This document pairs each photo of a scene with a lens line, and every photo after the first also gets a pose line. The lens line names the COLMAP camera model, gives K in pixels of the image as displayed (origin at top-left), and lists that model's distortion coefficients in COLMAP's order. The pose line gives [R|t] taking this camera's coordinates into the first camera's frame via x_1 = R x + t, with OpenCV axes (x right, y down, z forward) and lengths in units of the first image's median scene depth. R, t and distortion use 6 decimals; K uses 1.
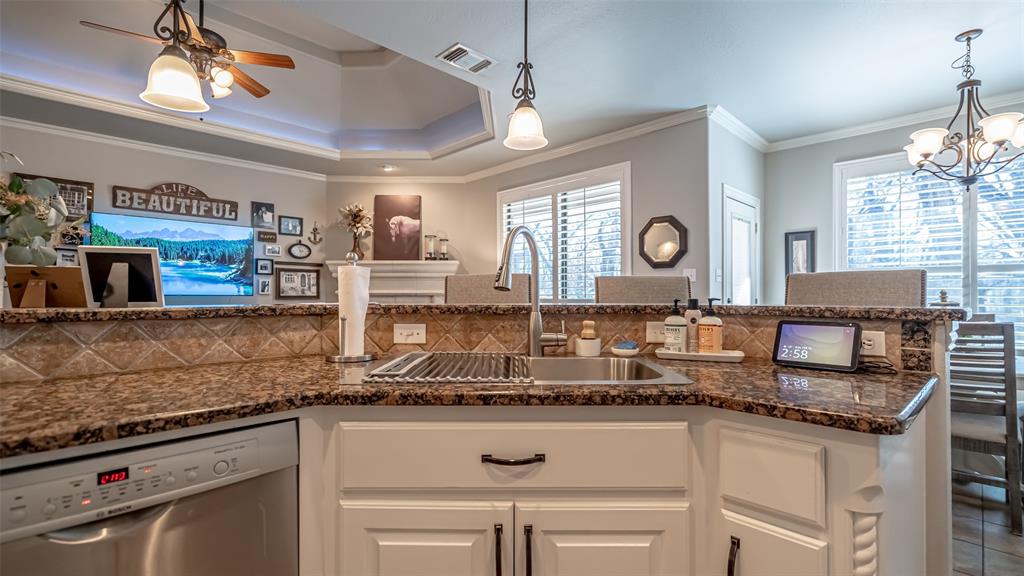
lens RADIAL K [[465.3, 0, 512.2], [0, 465.3, 292.3], [0, 0, 1]] dist [-0.000958, 0.001859]
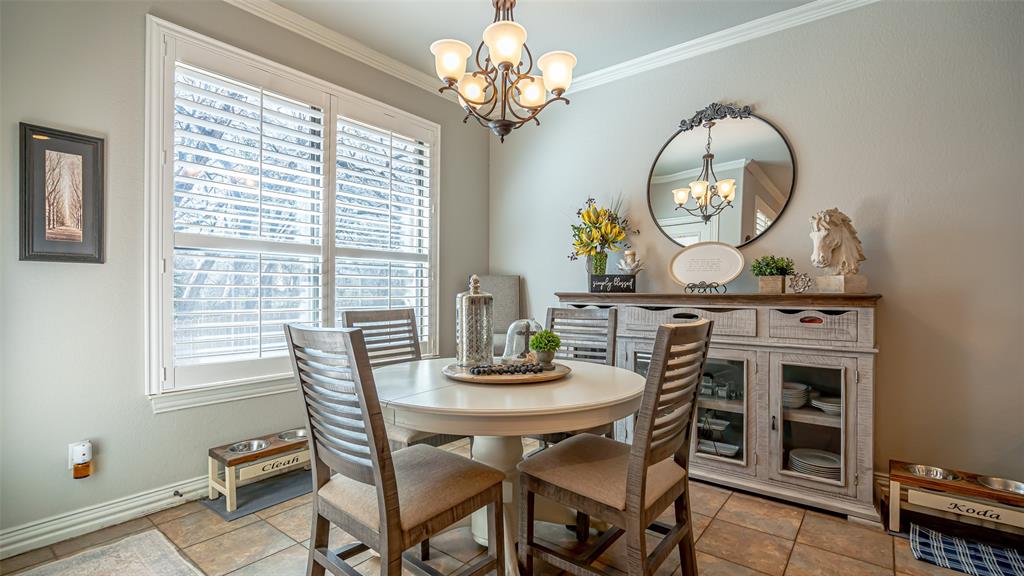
lens RADIAL K [[468.2, 0, 507.6], [0, 468.2, 289.7], [0, 0, 1]] dist [-0.000730, 0.000235]
pose [[-0.120706, -0.001035, 0.992688, 0.128227], [-0.009230, 0.999957, -0.000080, 0.007874], [-0.992645, -0.009172, -0.120710, 0.560559]]
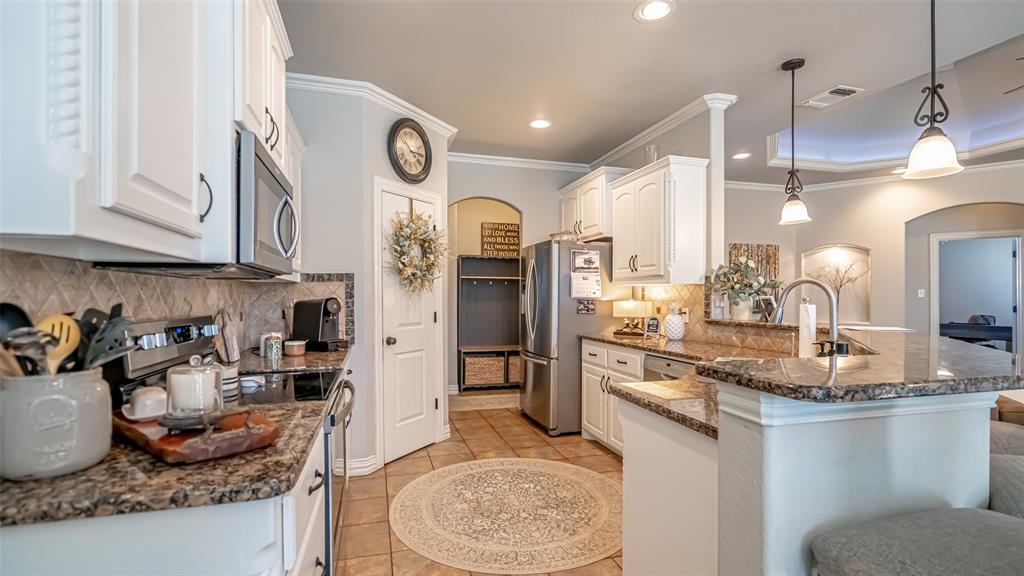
lens RADIAL K [[476.0, 0, 512.8], [0, 476.0, 297.6], [0, 0, 1]] dist [0.003646, 0.000761]
pose [[-0.469476, 0.003322, -0.882939, 0.445055], [0.004702, 0.999988, 0.001263, -0.023718], [0.882933, -0.003558, -0.469486, 0.238476]]
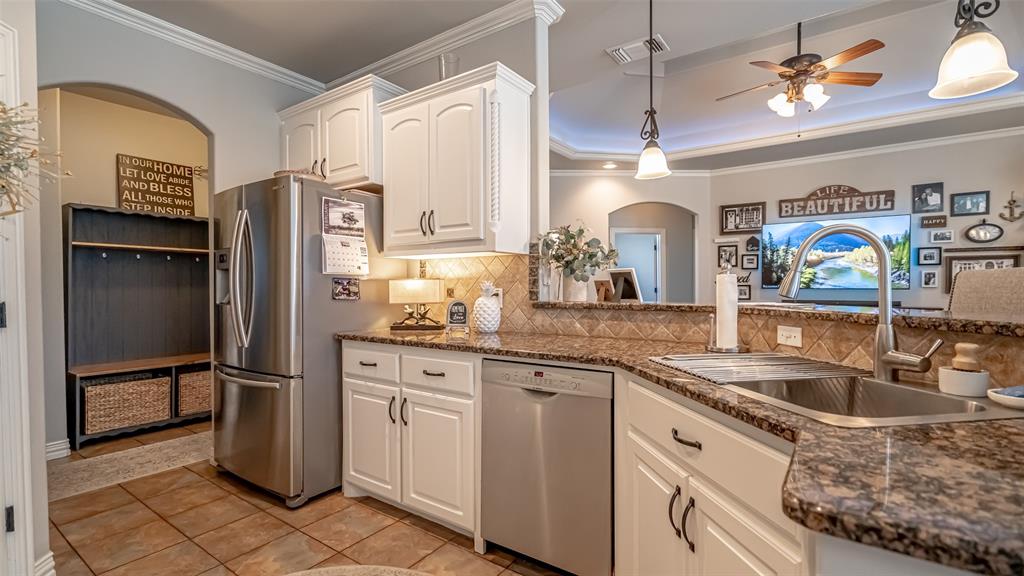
lens RADIAL K [[462.2, 0, 506.7], [0, 462.2, 292.1], [0, 0, 1]] dist [-0.004846, 0.001364]
pose [[0.169986, 0.012433, -0.985368, 0.203835], [0.011328, 0.999830, 0.014570, -0.009116], [0.985381, -0.013639, 0.169816, 0.061732]]
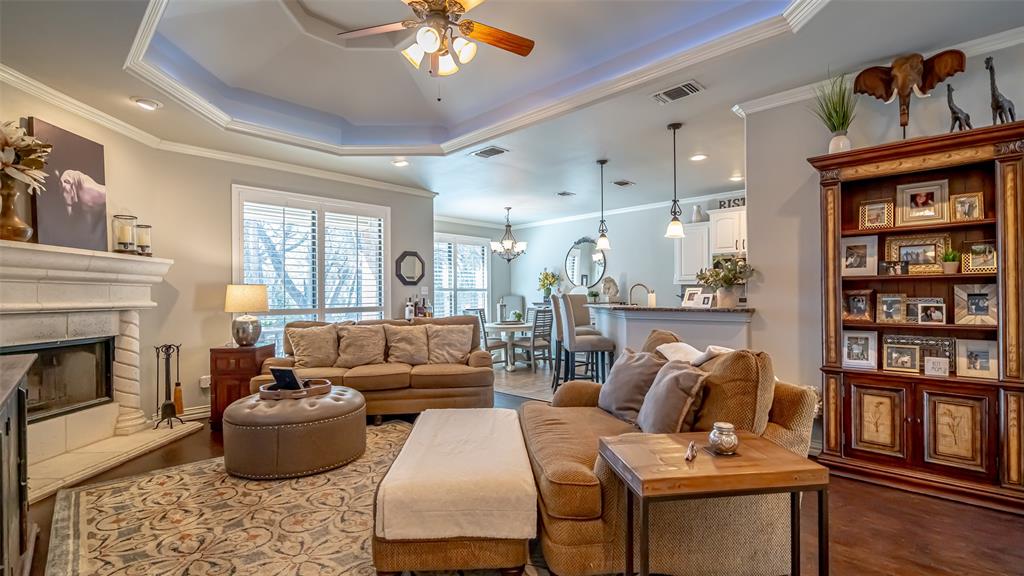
lens RADIAL K [[462.2, 0, 506.7], [0, 462.2, 292.1], [0, 0, 1]] dist [-0.004846, 0.001364]
pose [[-0.024089, 0.009623, 0.999663, -0.929677], [0.002400, 0.999951, -0.009568, -0.011058], [-0.999707, 0.002168, -0.024111, 0.559181]]
